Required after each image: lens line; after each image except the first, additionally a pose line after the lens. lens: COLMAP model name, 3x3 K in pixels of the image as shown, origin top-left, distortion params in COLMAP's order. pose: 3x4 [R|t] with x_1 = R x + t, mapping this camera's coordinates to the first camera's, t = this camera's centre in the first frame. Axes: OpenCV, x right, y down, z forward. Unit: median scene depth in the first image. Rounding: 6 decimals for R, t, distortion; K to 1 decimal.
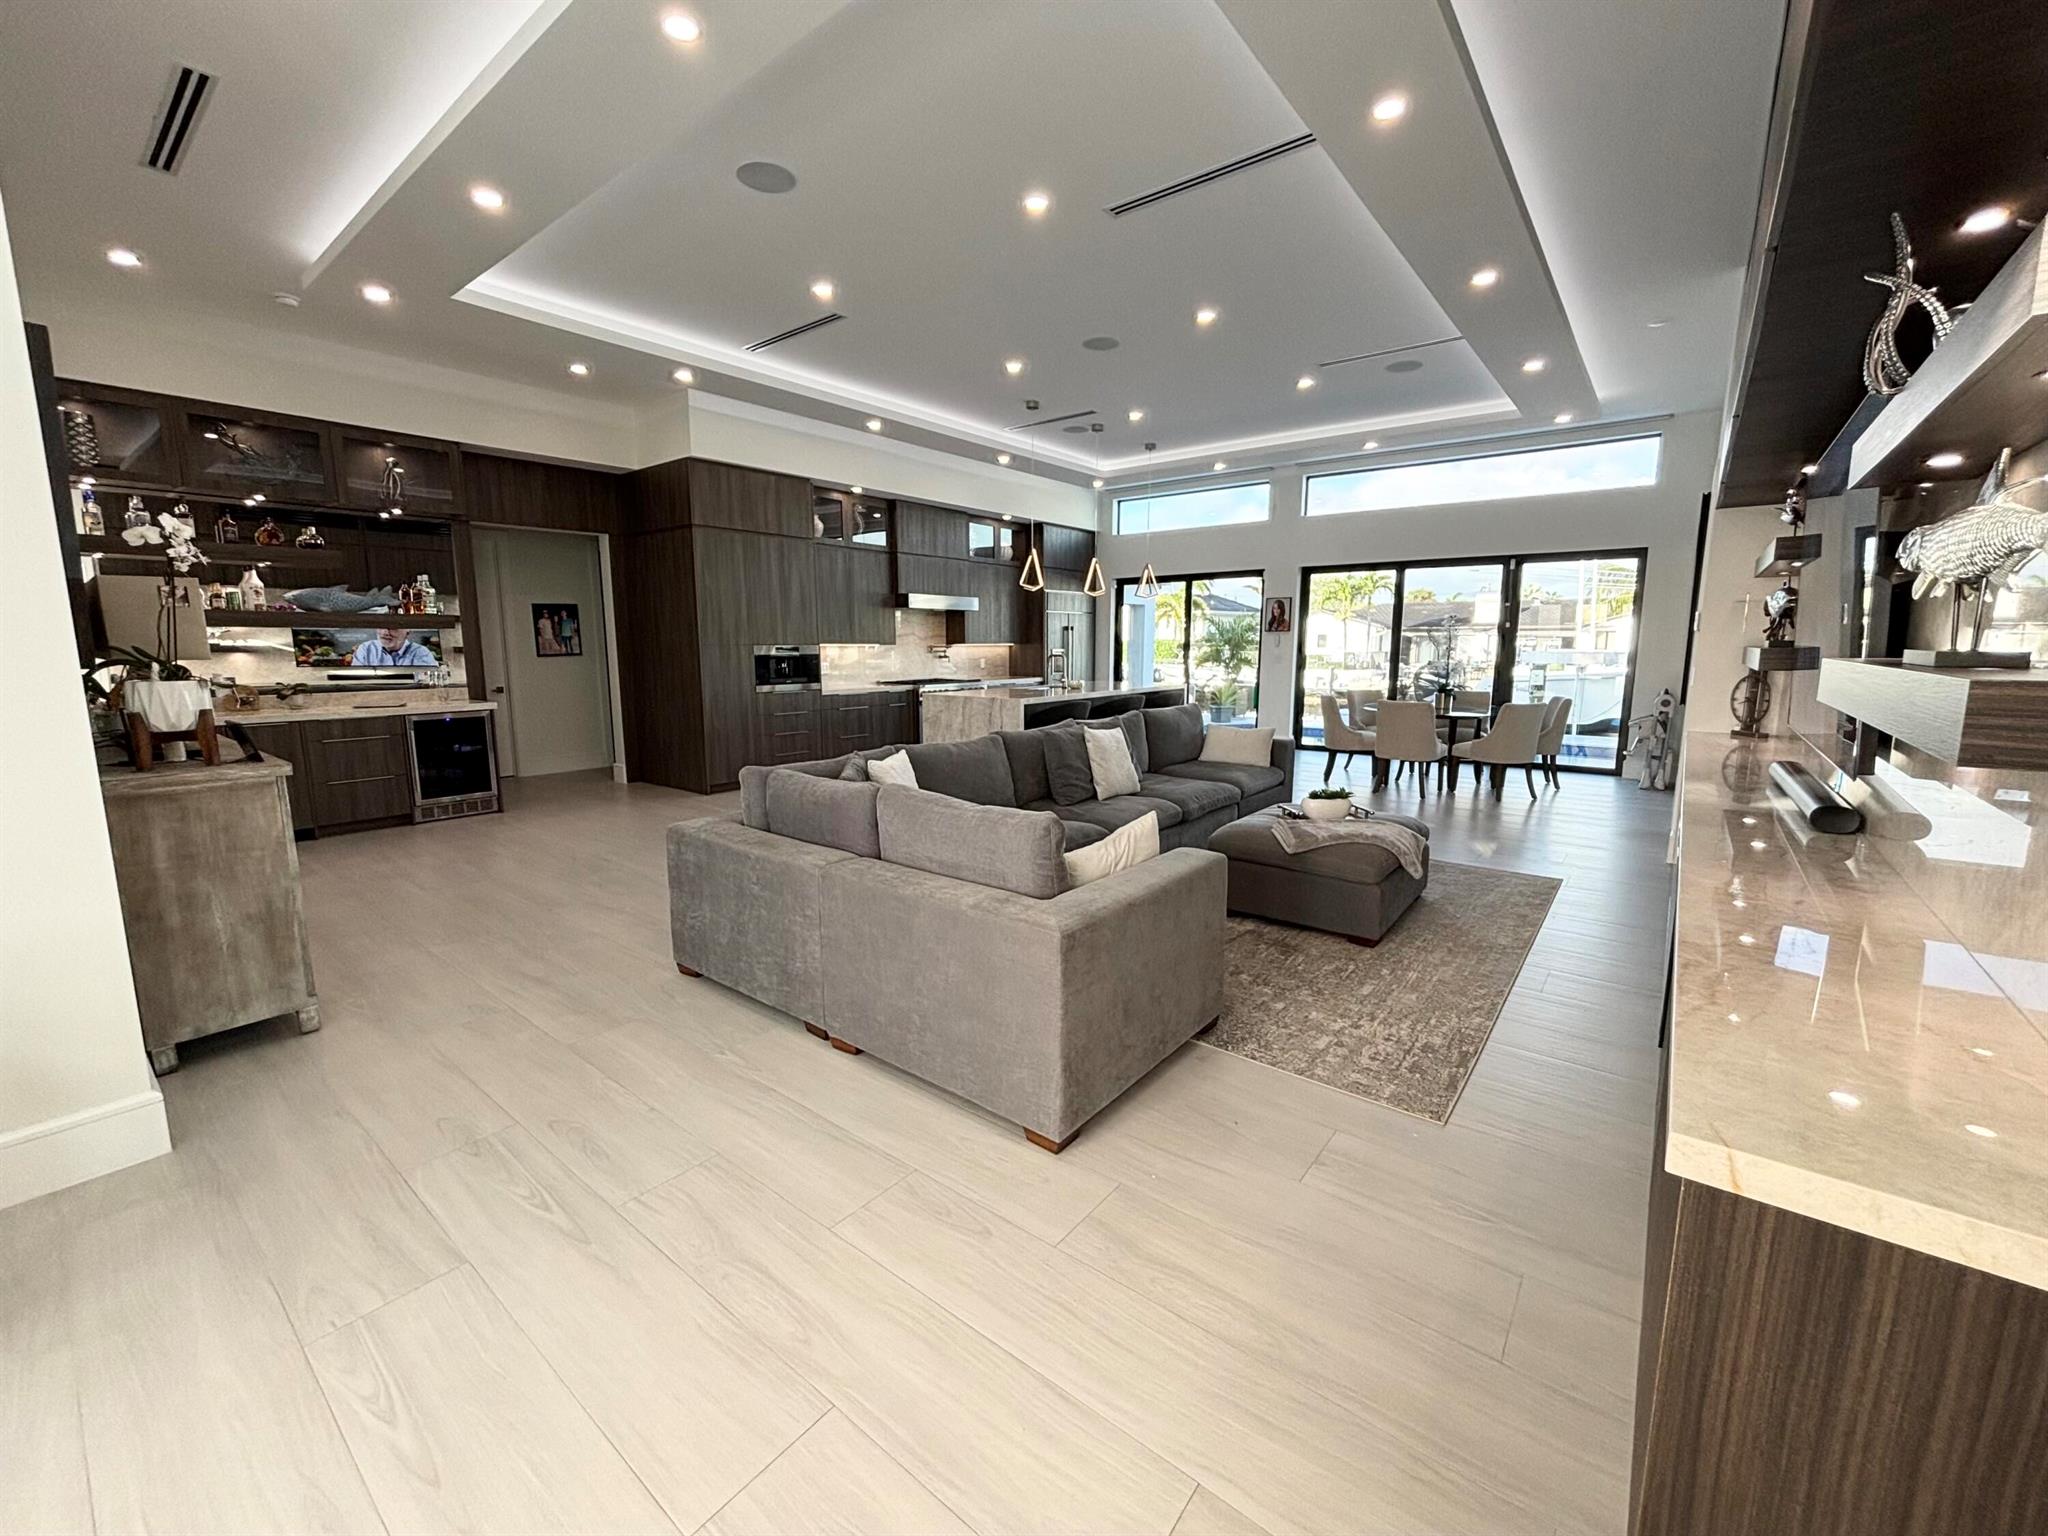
lens RADIAL K [[823.8, 0, 1029.3], [0, 823.8, 774.1], [0, 0, 1]] dist [0.002672, -0.001491]
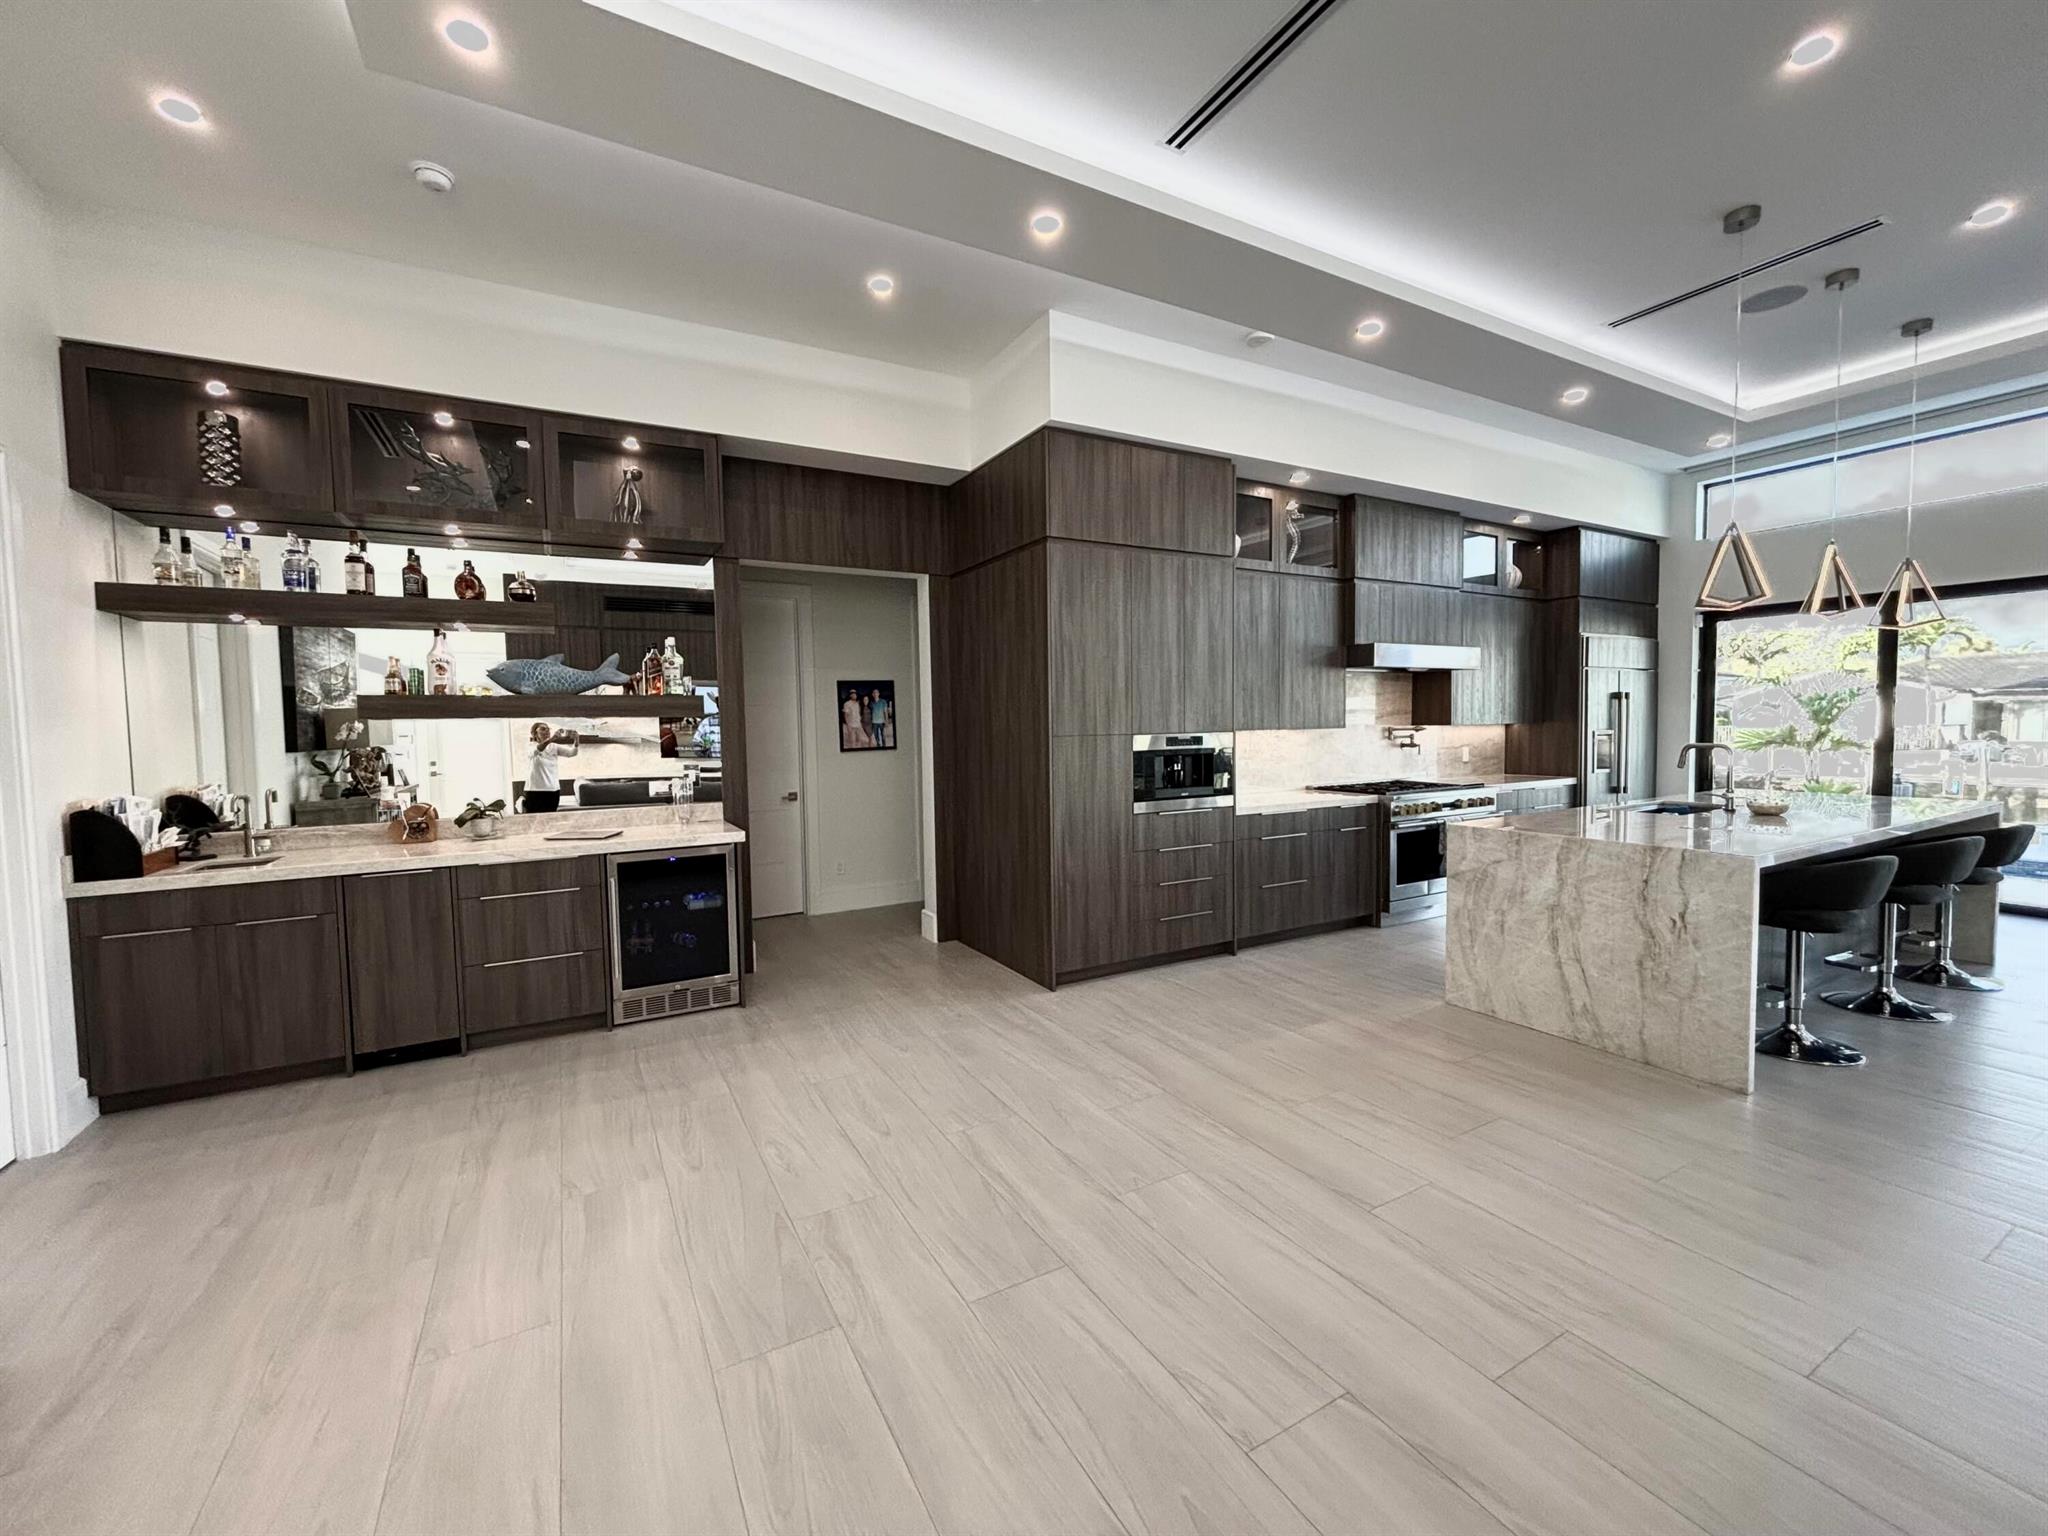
lens RADIAL K [[823.8, 0, 1018.3], [0, 823.8, 767.5], [0, 0, 1]] dist [0.002672, -0.001491]
pose [[0.920509, 0.006343, -0.390670, -0.164134], [-0.046245, 0.994609, -0.092816, -0.067923], [0.387975, 0.103505, 0.915839, 0.391681]]
